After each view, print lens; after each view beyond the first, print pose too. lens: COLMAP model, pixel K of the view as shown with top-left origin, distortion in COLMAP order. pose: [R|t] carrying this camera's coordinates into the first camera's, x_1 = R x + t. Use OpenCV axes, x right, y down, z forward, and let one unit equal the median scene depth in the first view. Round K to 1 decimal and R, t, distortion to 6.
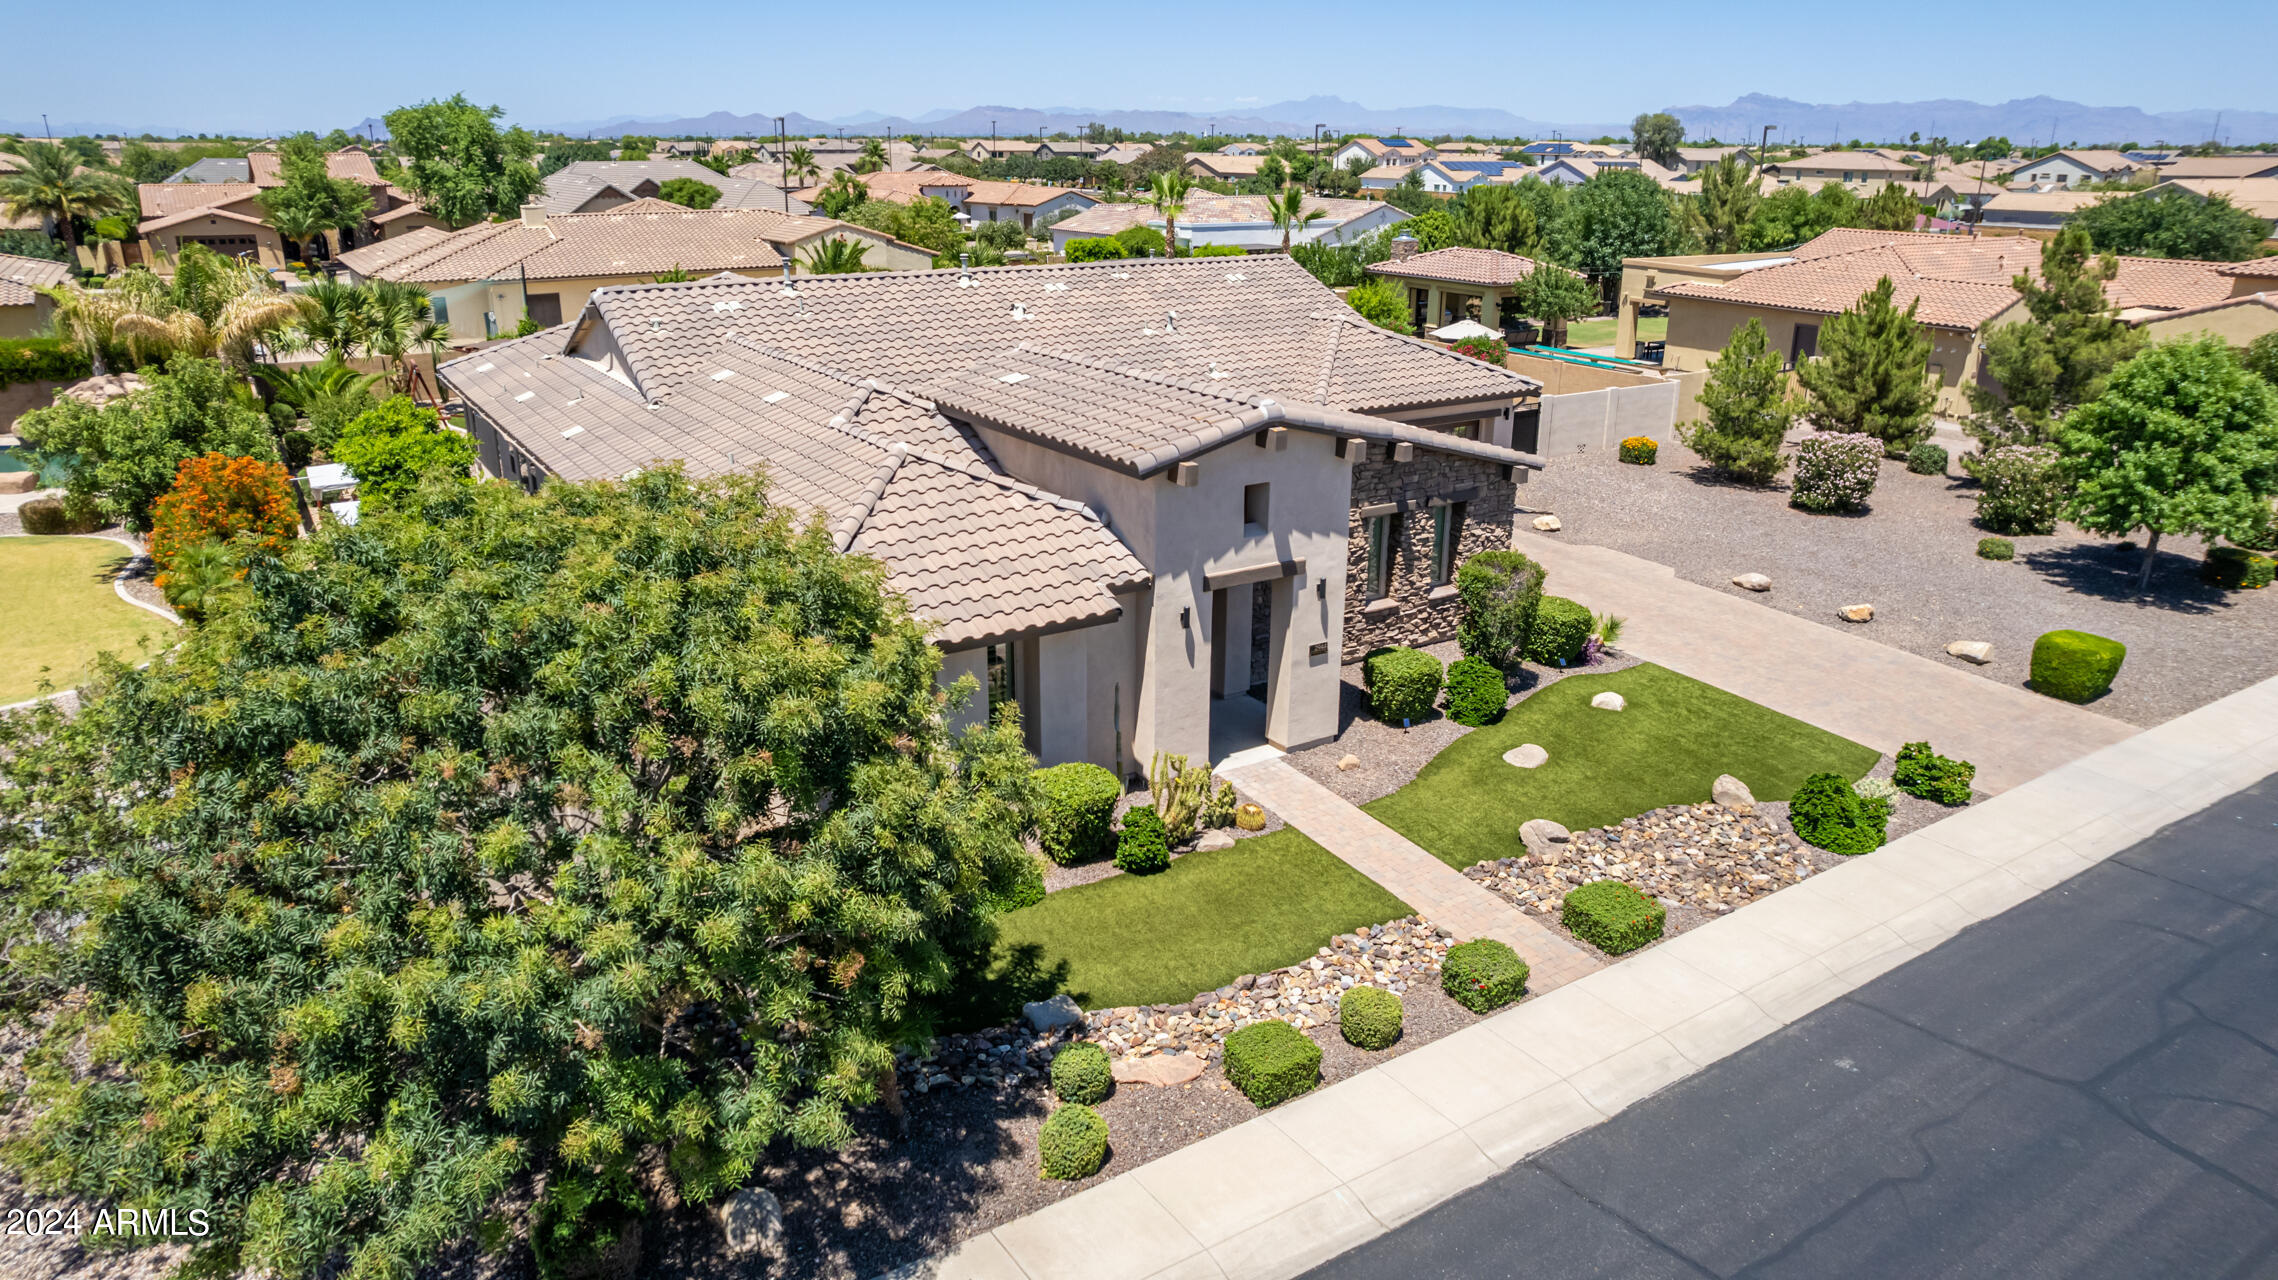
lens RADIAL K [[1443.9, 0, 1150.2], [0, 1443.9, 629.0], [0, 0, 1]] dist [-0.060400, 0.034345]
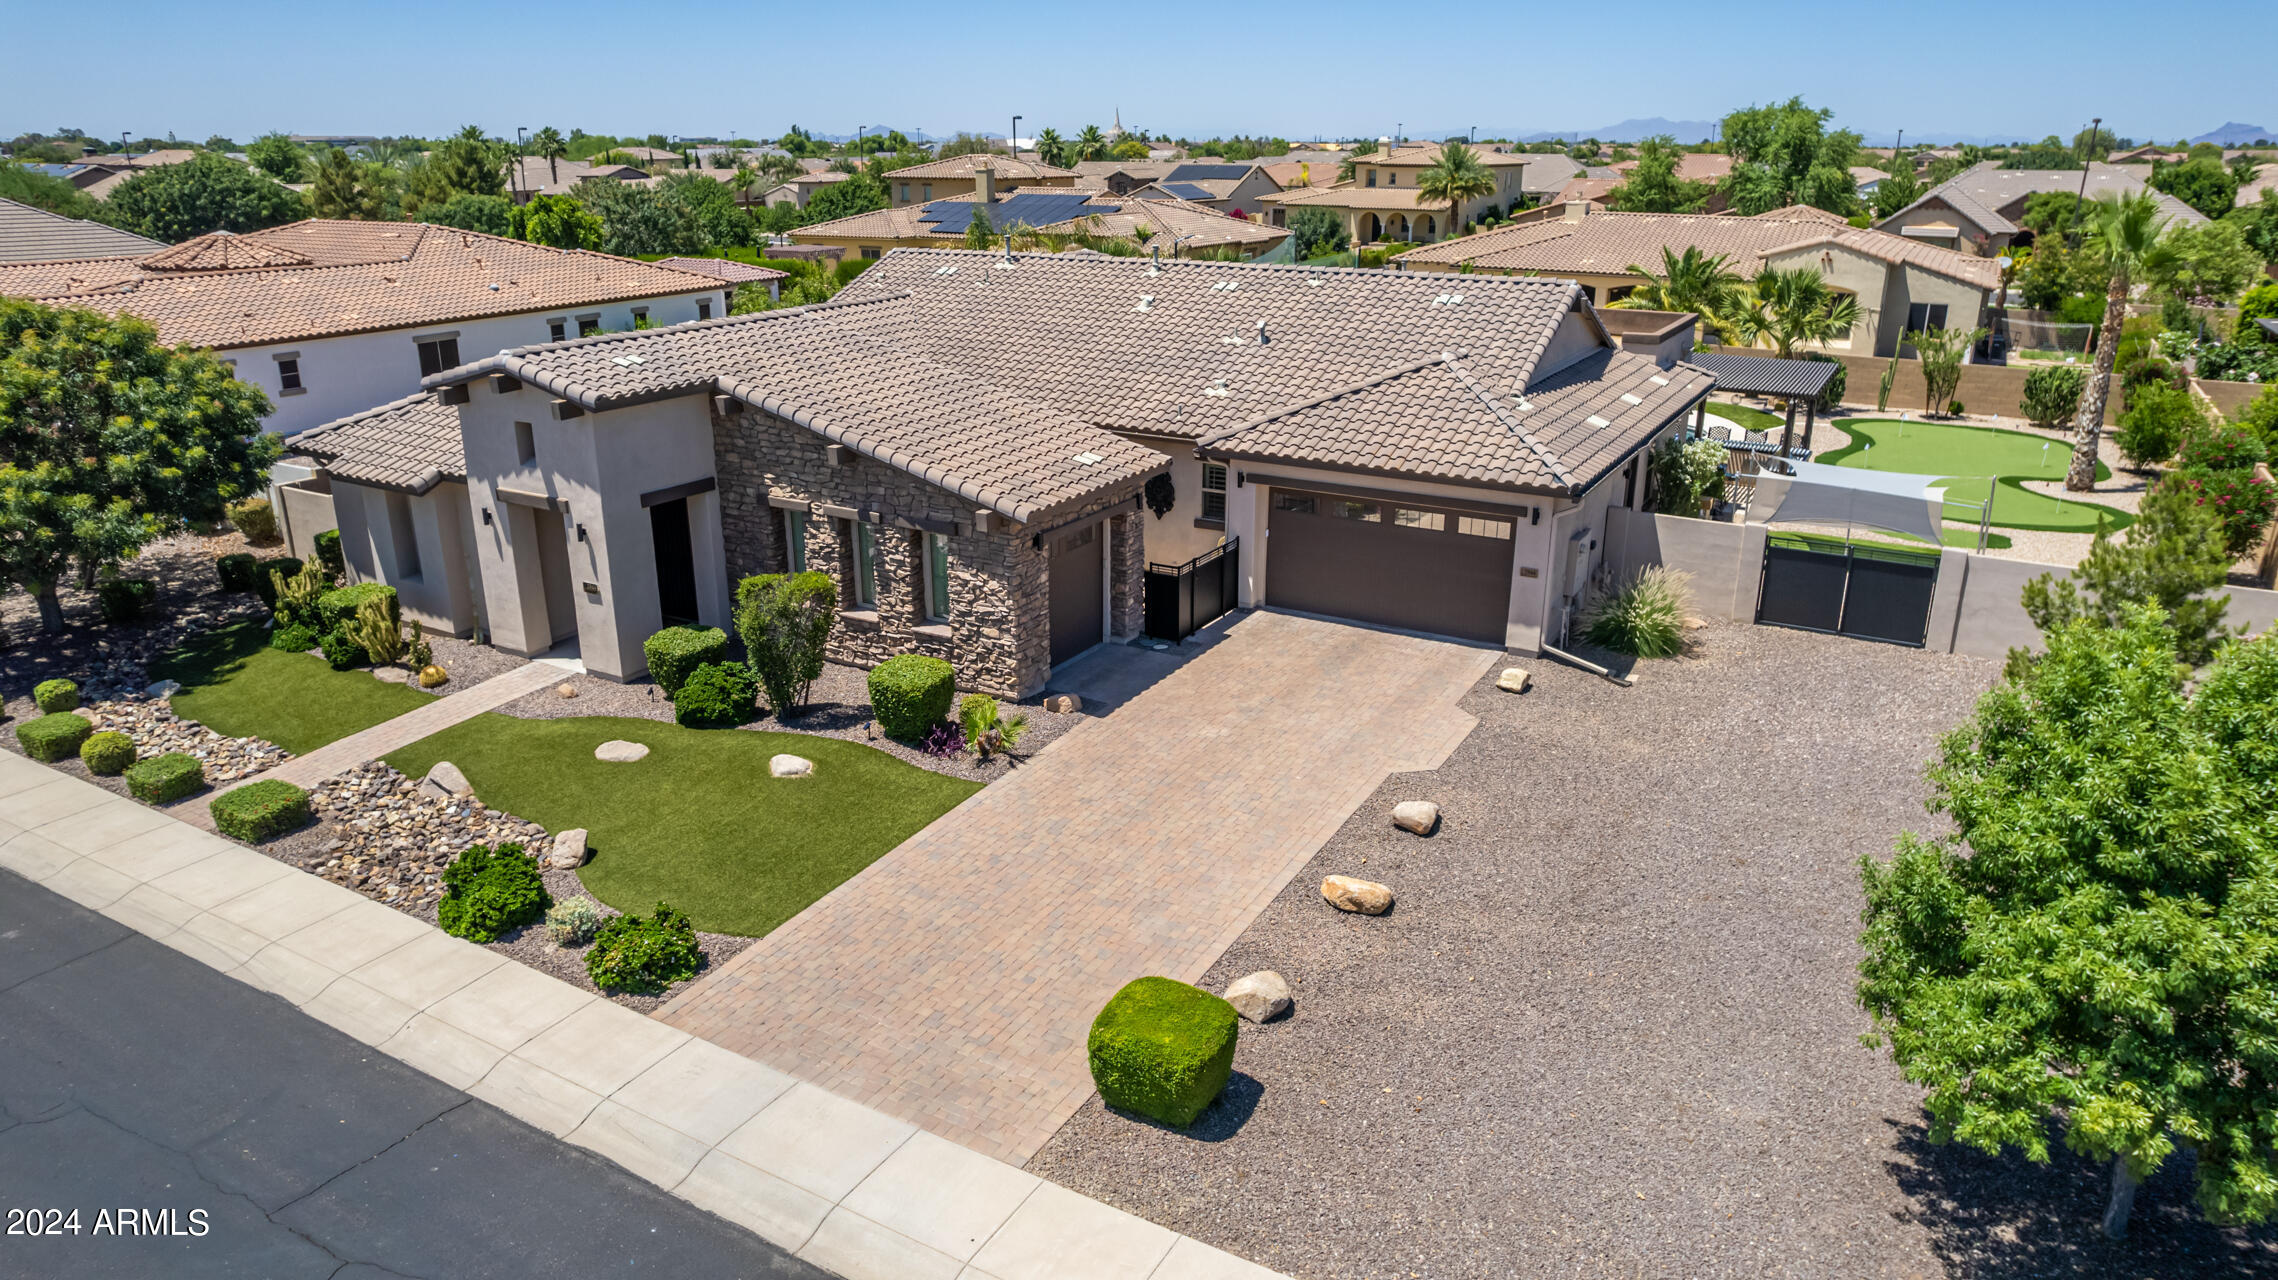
lens RADIAL K [[1443.9, 0, 1140.5], [0, 1443.9, 646.2], [0, 0, 1]] dist [-0.060400, 0.034345]
pose [[0.461464, 0.289480, -0.838601, 1.011018], [-0.284785, 0.943576, 0.169006, -0.203027], [0.840207, 0.160831, 0.517866, 0.642039]]
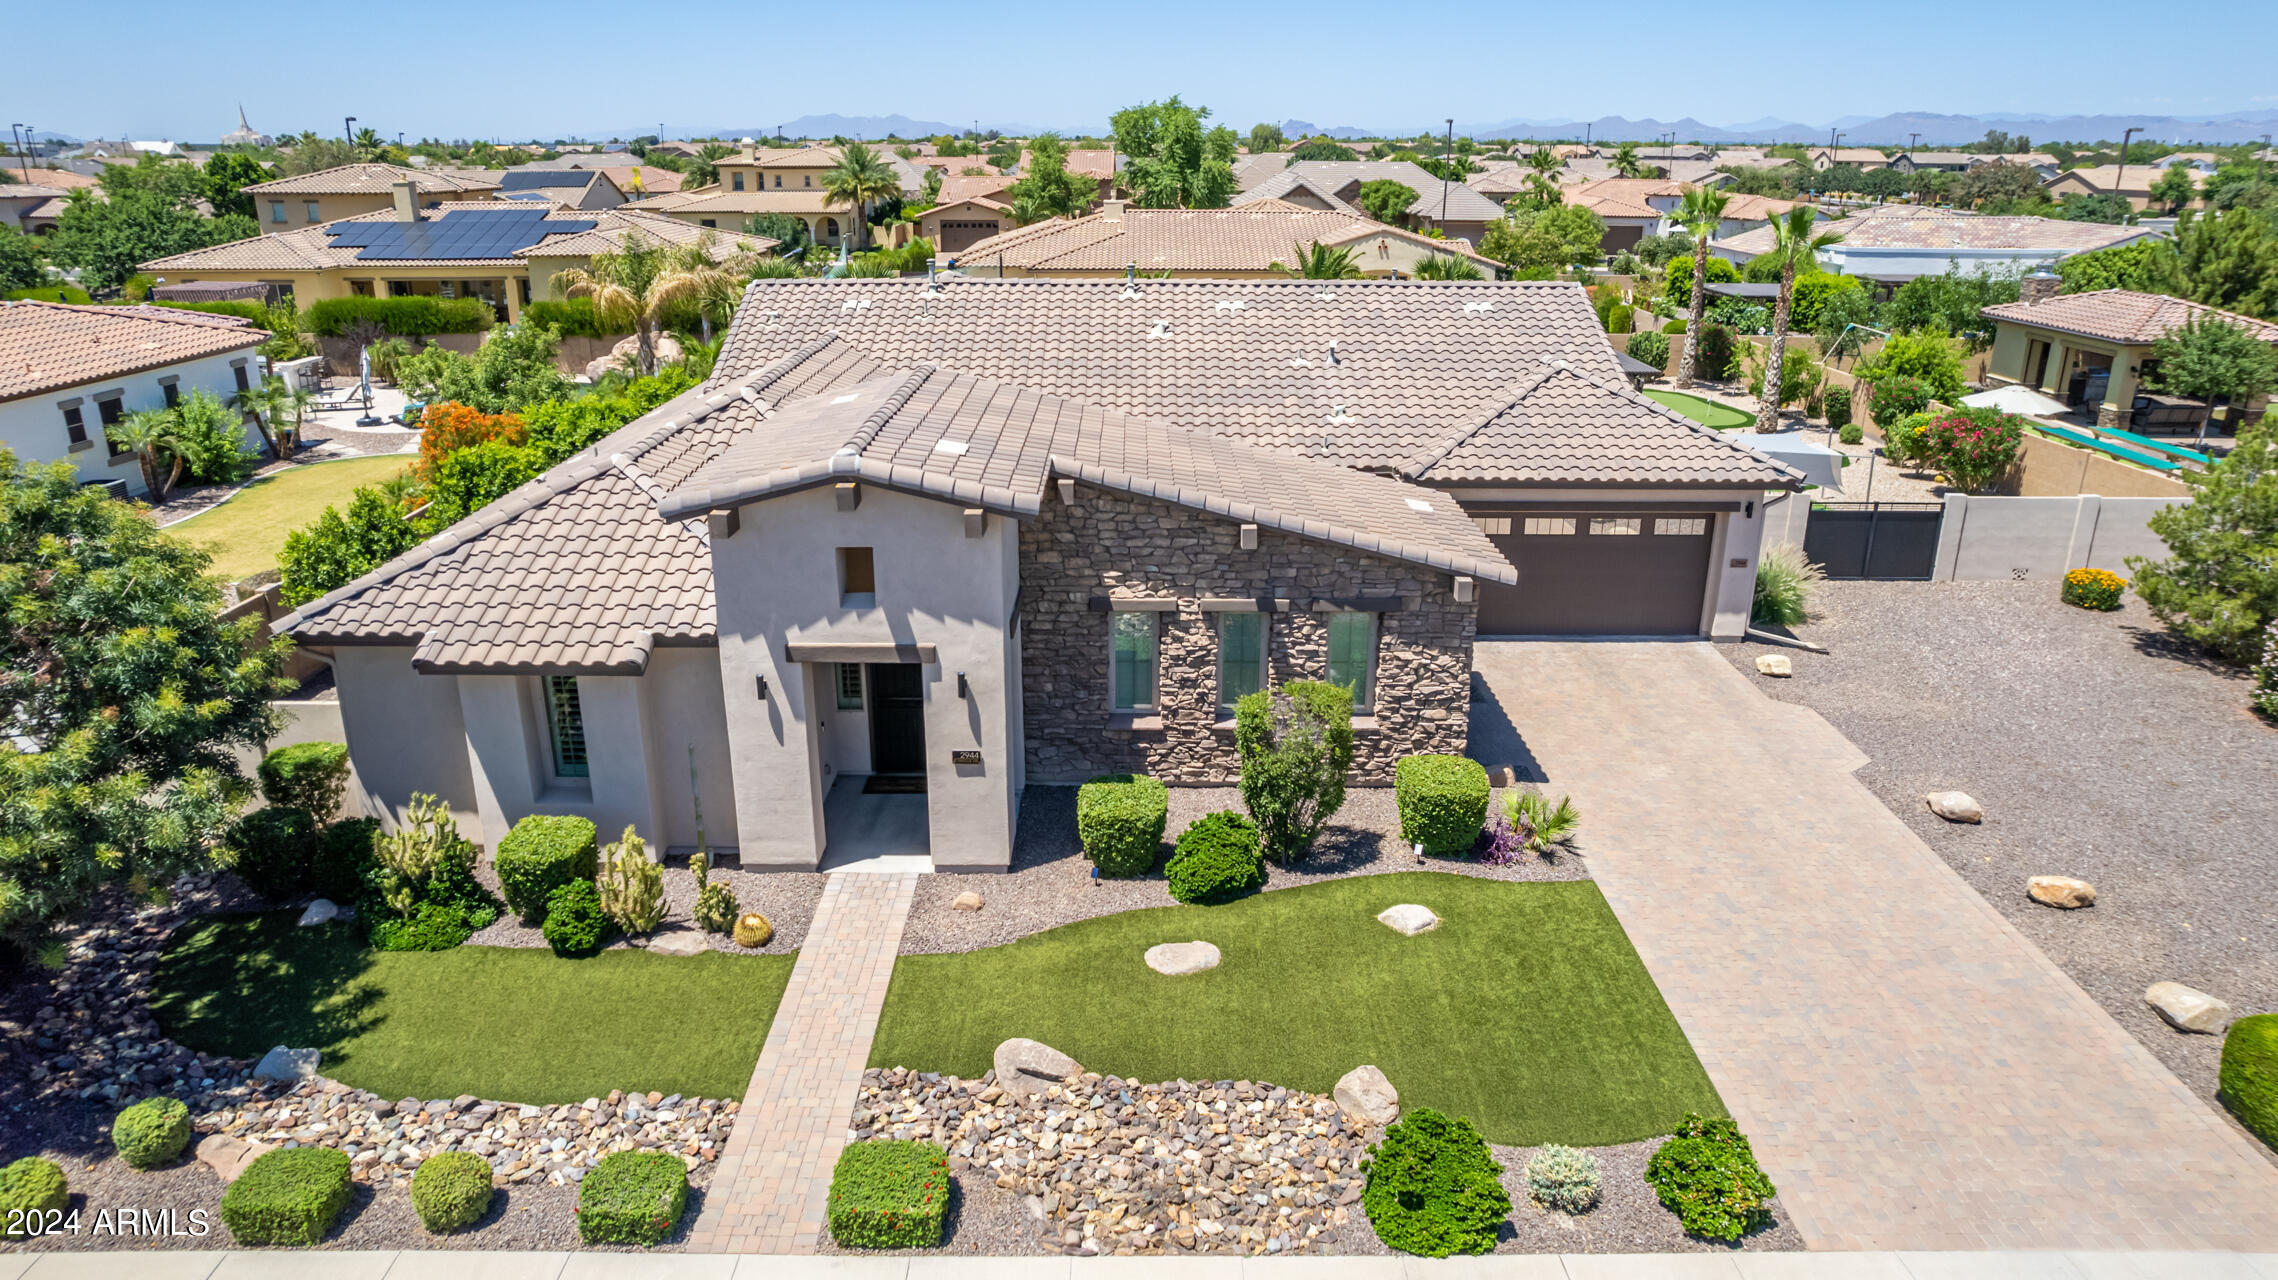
lens RADIAL K [[1443.9, 0, 1146.5], [0, 1443.9, 656.1], [0, 0, 1]] dist [-0.060400, 0.034345]
pose [[0.843290, 0.178266, -0.507034, 0.492729], [-0.171086, 0.983354, 0.061186, -0.089458], [0.509501, 0.035148, 0.859752, 0.280124]]
